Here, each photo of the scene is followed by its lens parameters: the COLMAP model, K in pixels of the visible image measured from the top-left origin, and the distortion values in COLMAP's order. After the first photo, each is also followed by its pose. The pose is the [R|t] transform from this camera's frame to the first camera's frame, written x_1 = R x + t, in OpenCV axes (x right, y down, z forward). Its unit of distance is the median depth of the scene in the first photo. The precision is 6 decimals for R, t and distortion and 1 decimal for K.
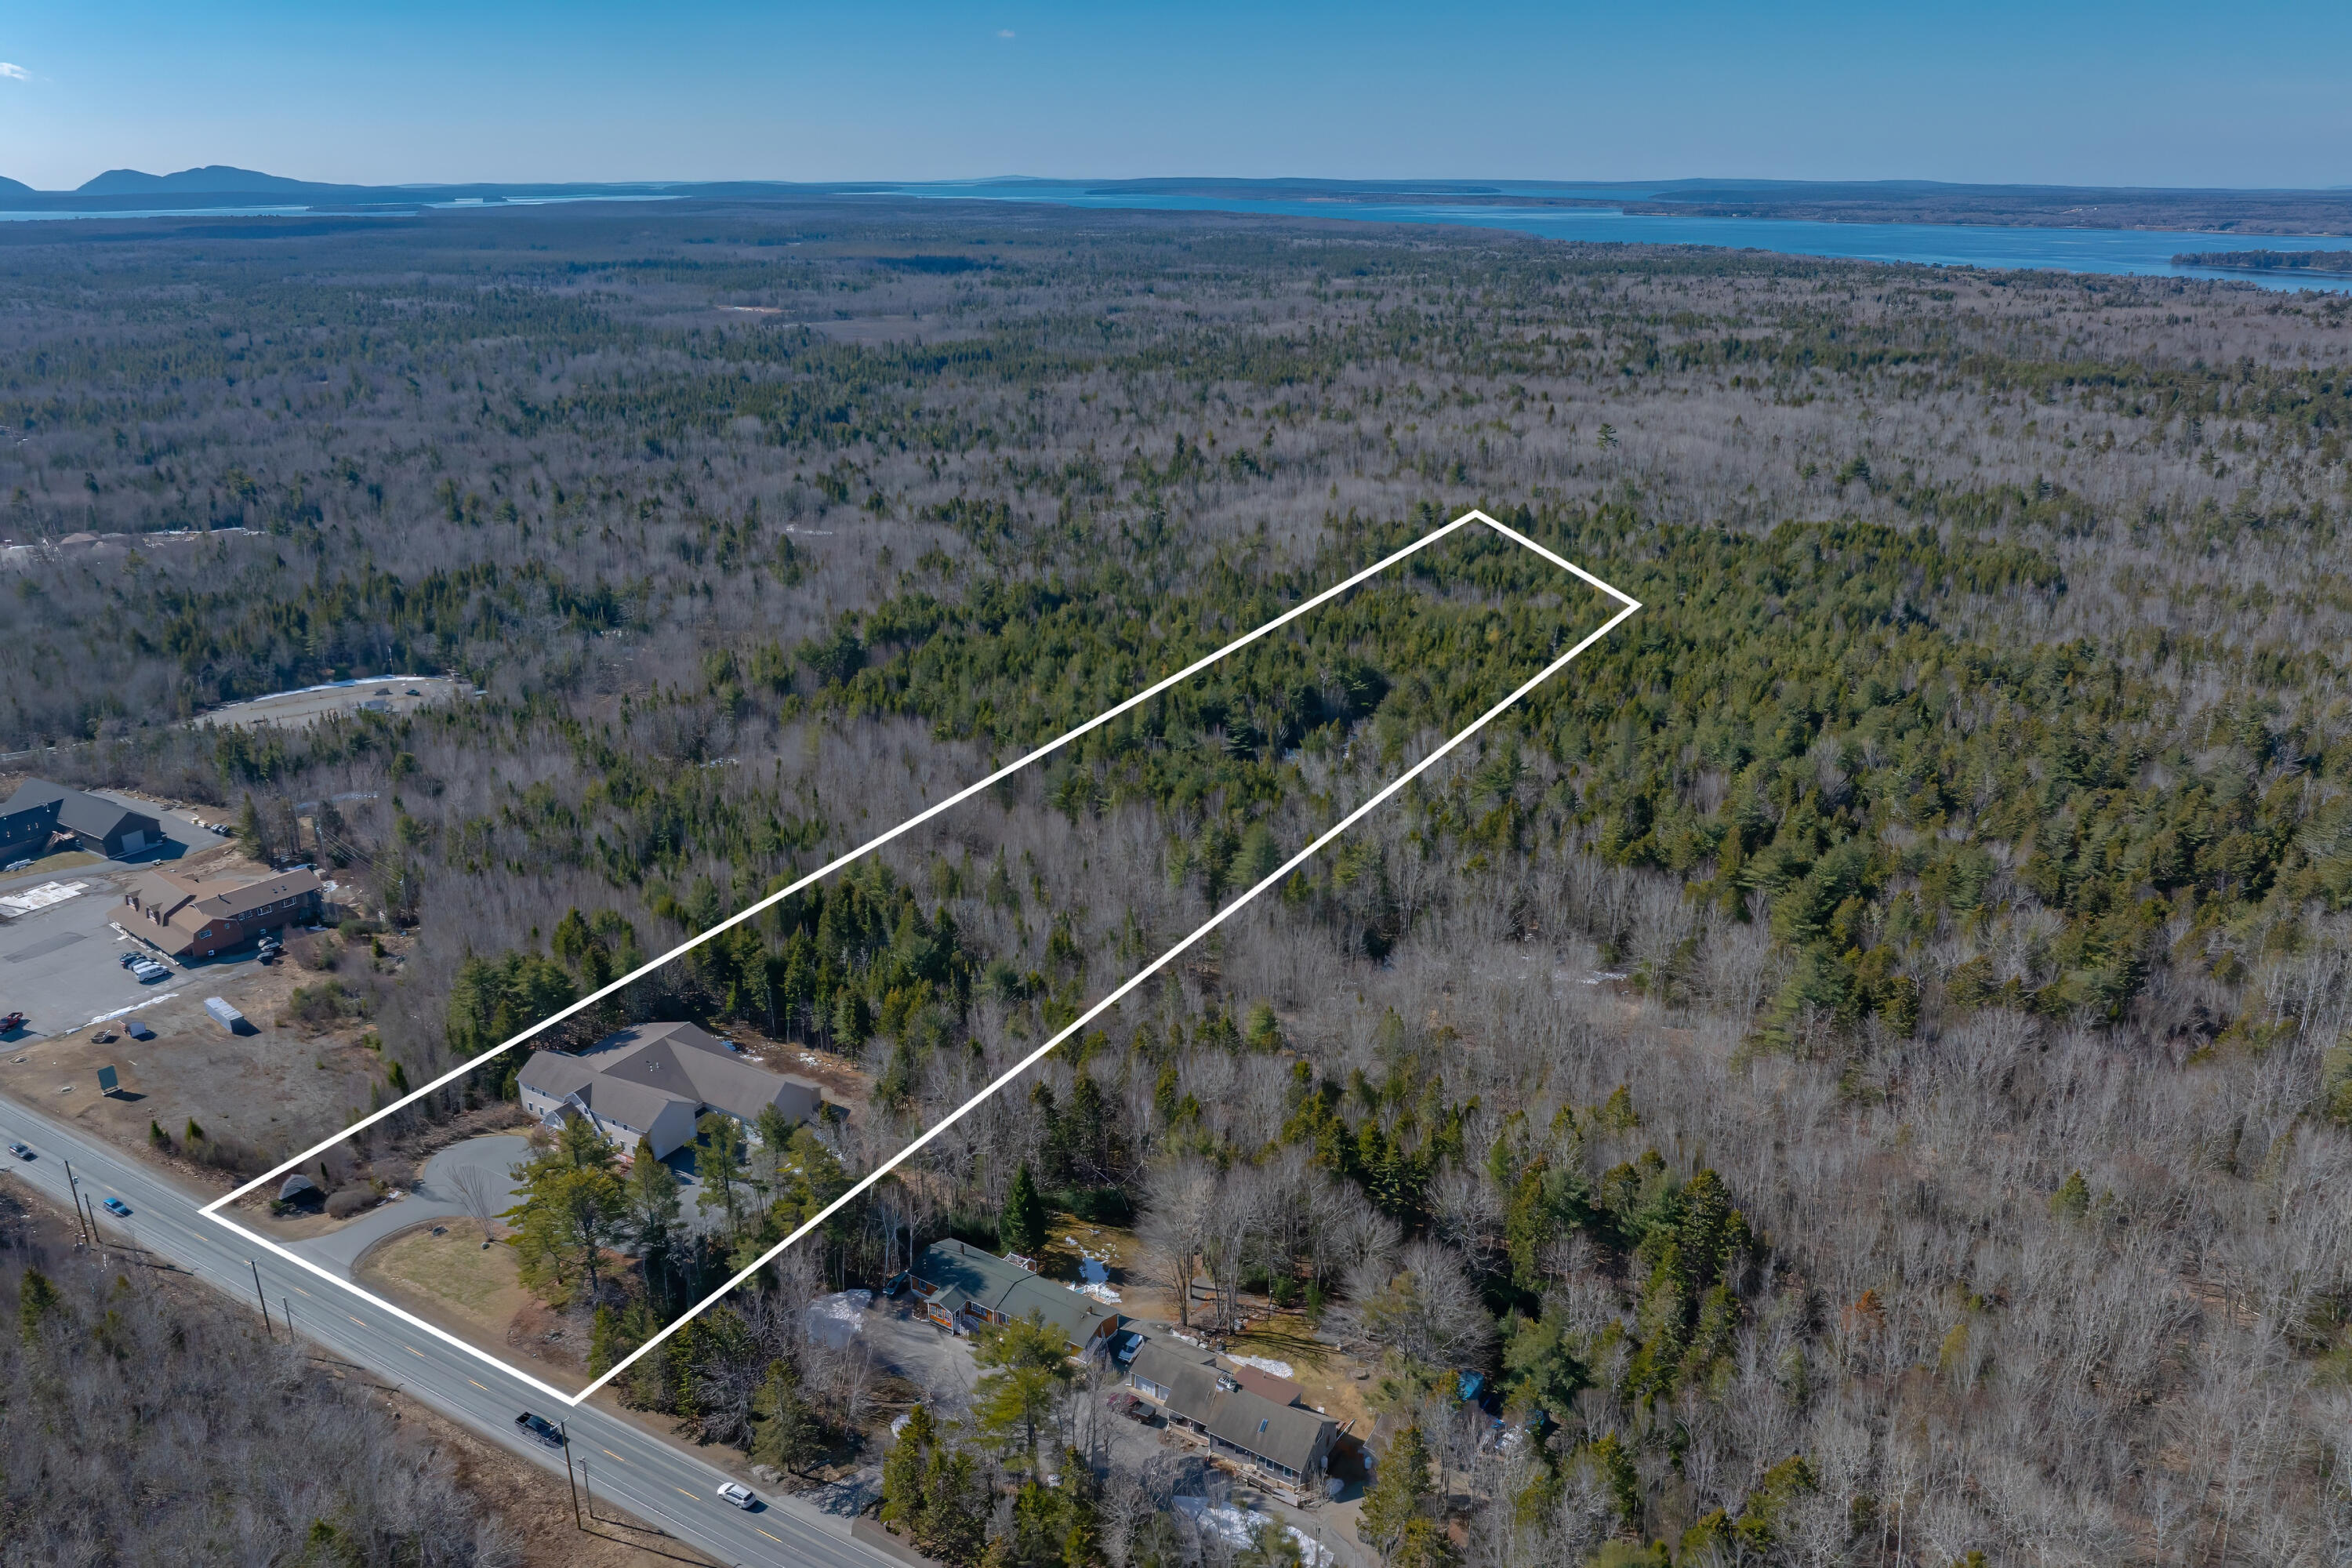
lens RADIAL K [[1651.0, 0, 1176.7], [0, 1651.0, 780.4], [0, 0, 1]] dist [-0.038341, 0.003044]
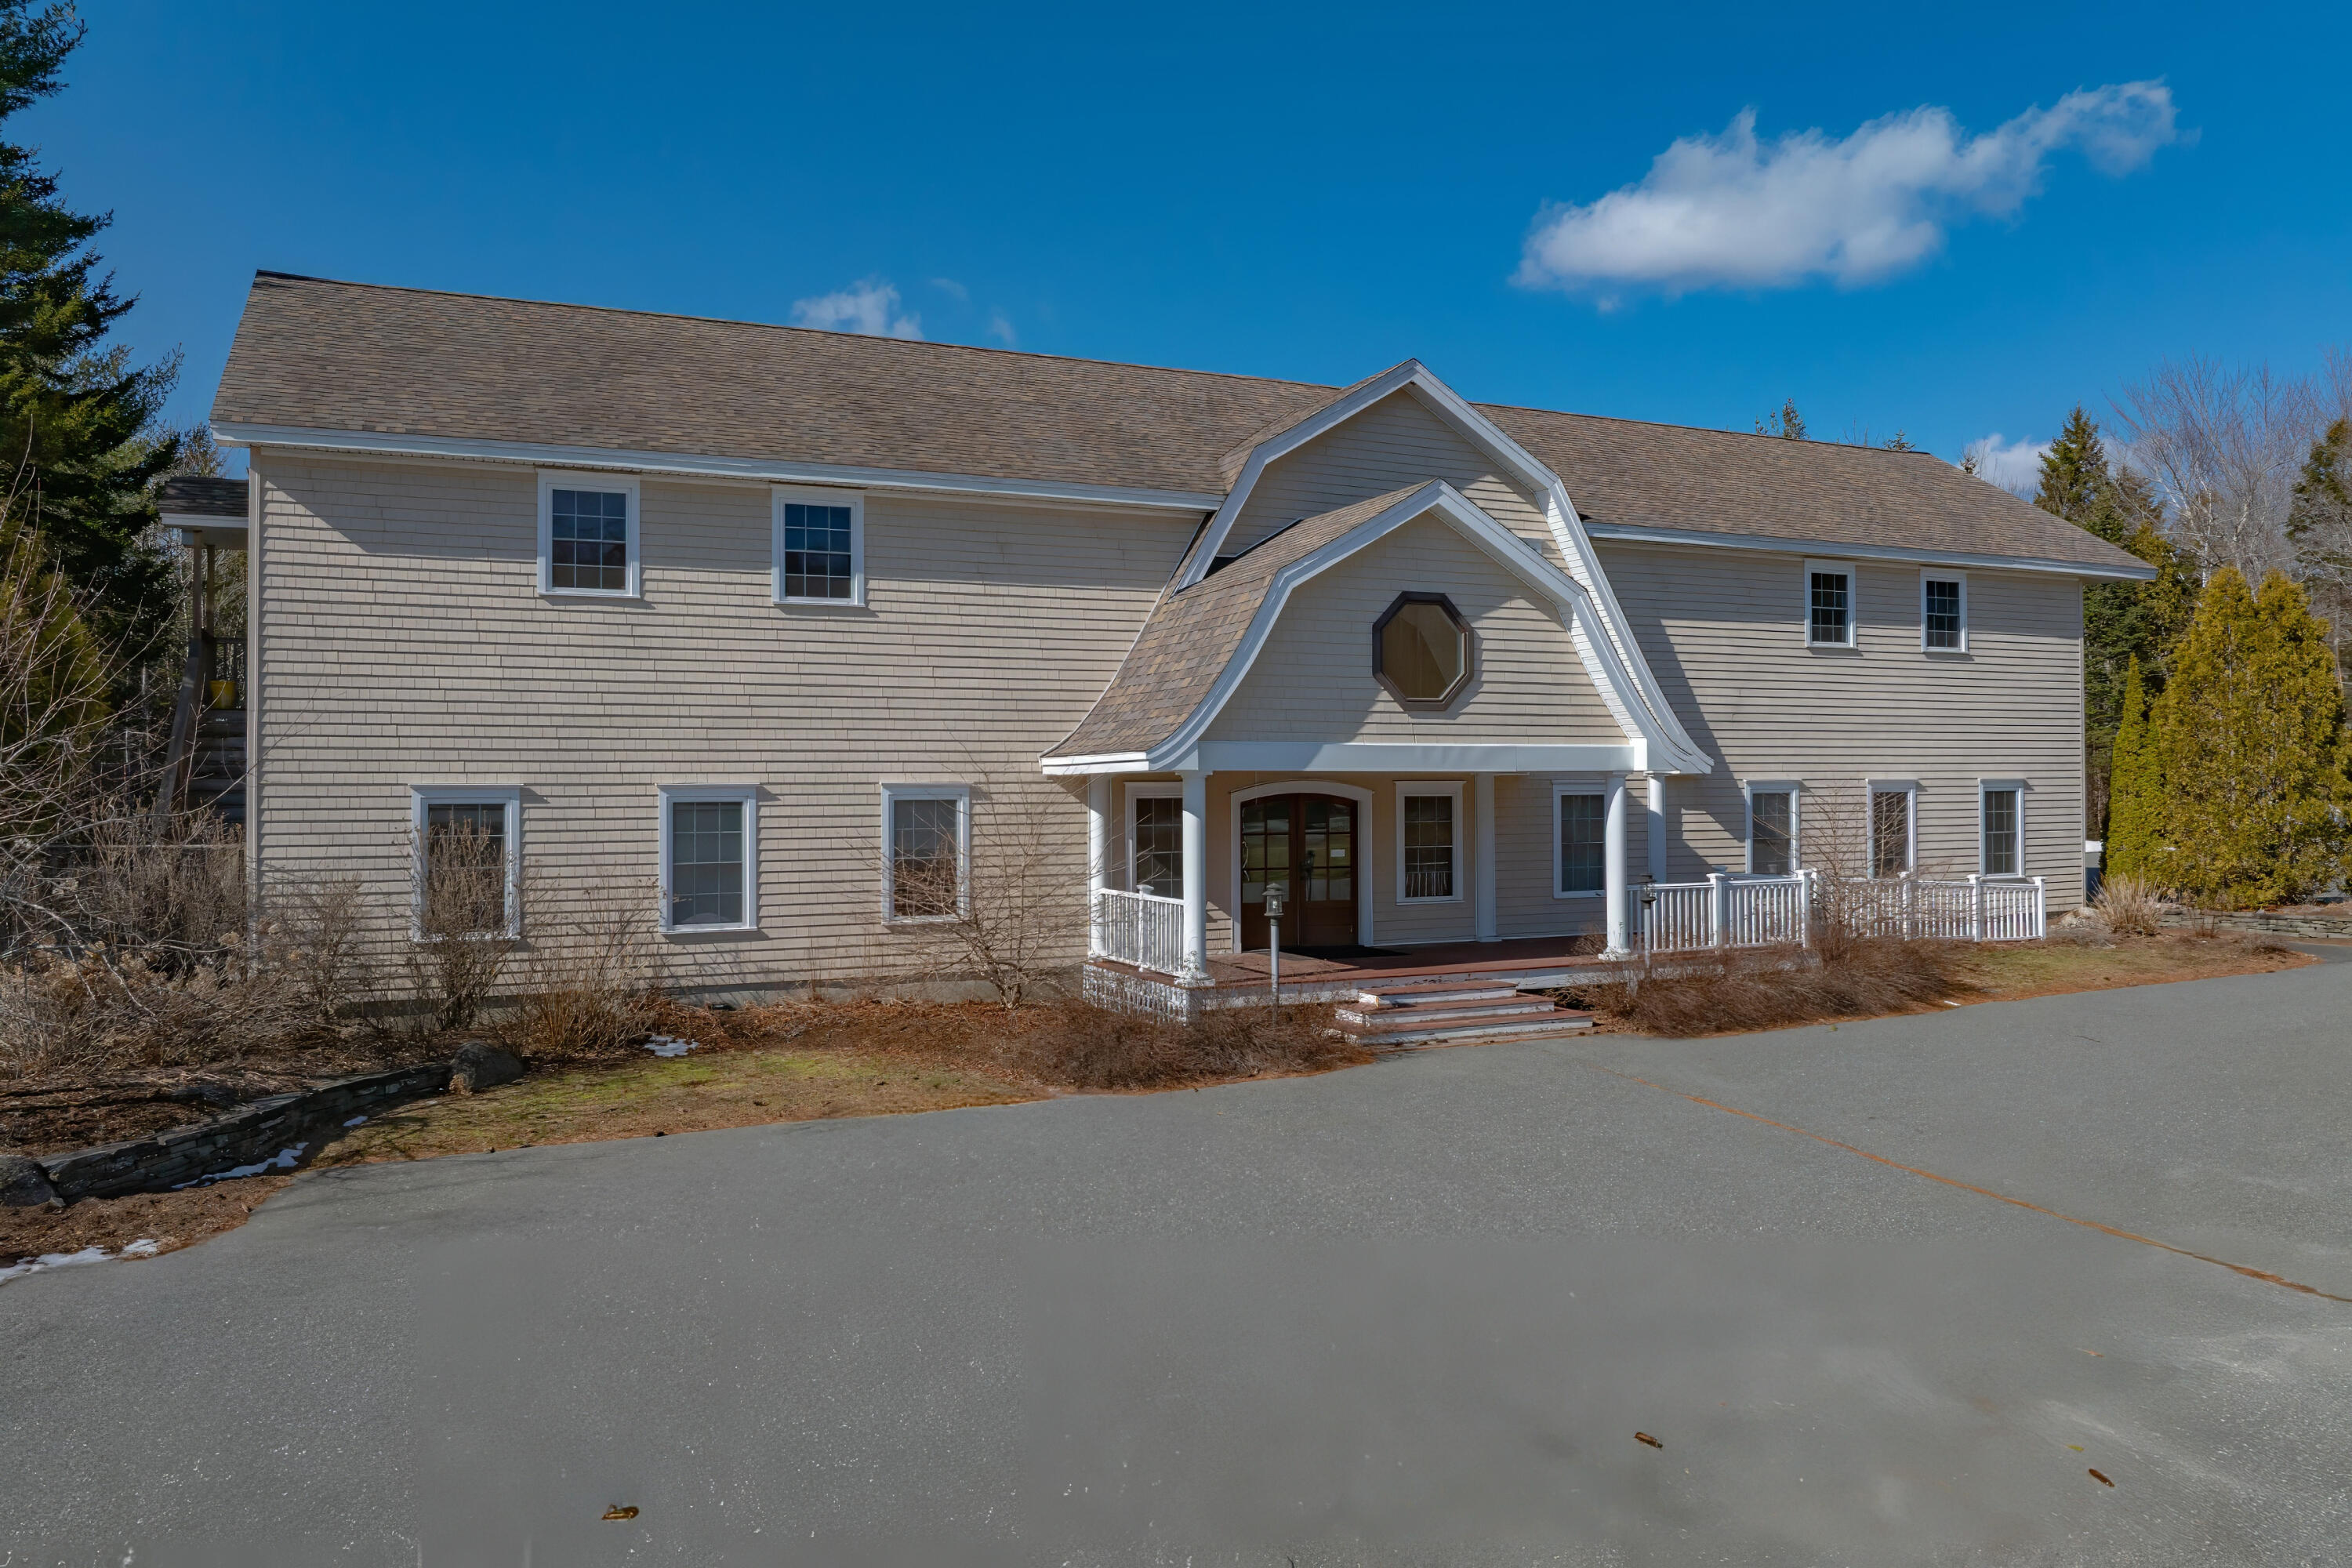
lens RADIAL K [[1651.0, 0, 1179.1], [0, 1651.0, 771.2], [0, 0, 1]] dist [-0.038341, 0.003044]
pose [[0.569712, -0.009782, 0.821786, -0.224253], [0.281665, 0.941694, -0.184058, 0.111927], [-0.772071, 0.336328, 0.539249, 0.485841]]
